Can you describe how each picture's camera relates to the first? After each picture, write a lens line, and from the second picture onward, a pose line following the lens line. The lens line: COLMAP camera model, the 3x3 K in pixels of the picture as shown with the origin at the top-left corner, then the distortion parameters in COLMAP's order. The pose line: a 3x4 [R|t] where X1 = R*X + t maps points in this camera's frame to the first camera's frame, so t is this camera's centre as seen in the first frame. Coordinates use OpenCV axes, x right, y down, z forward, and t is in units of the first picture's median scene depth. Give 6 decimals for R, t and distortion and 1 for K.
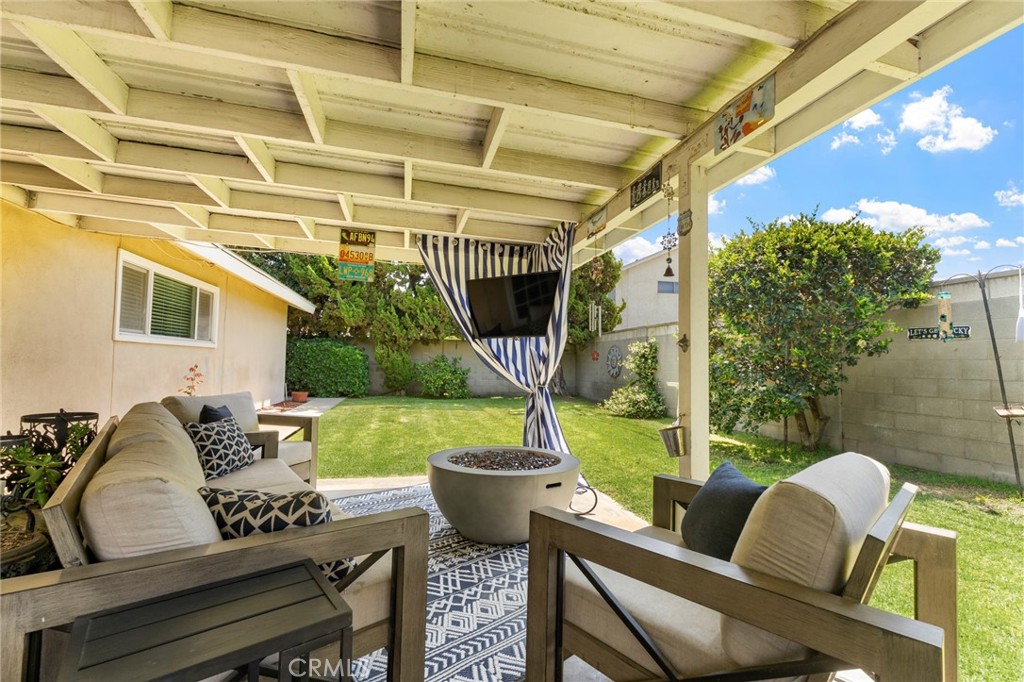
lens RADIAL K [[437.6, 0, 512.0], [0, 437.6, 341.0], [0, 0, 1]] dist [0.000014, -0.000026]
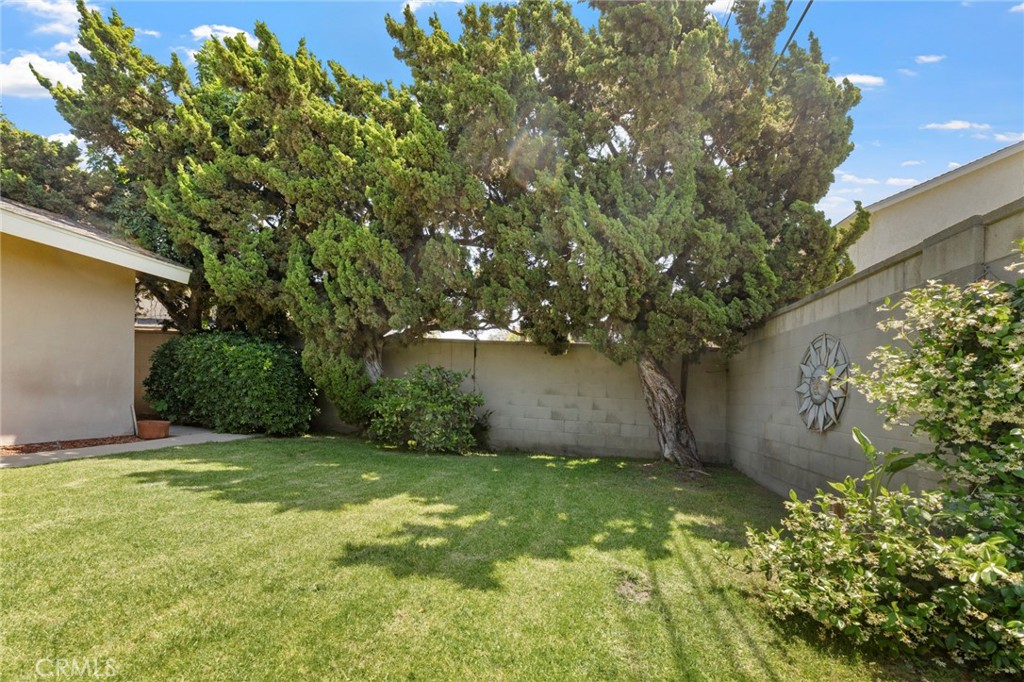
lens RADIAL K [[433.6, 0, 510.4], [0, 433.6, 385.2], [0, 0, 1]] dist [0.000397, -0.000064]
pose [[0.908342, 0.025166, -0.417471, 0.184375], [-0.019263, 0.999646, 0.018349, 0.053863], [0.417785, -0.008625, 0.908505, 0.705936]]
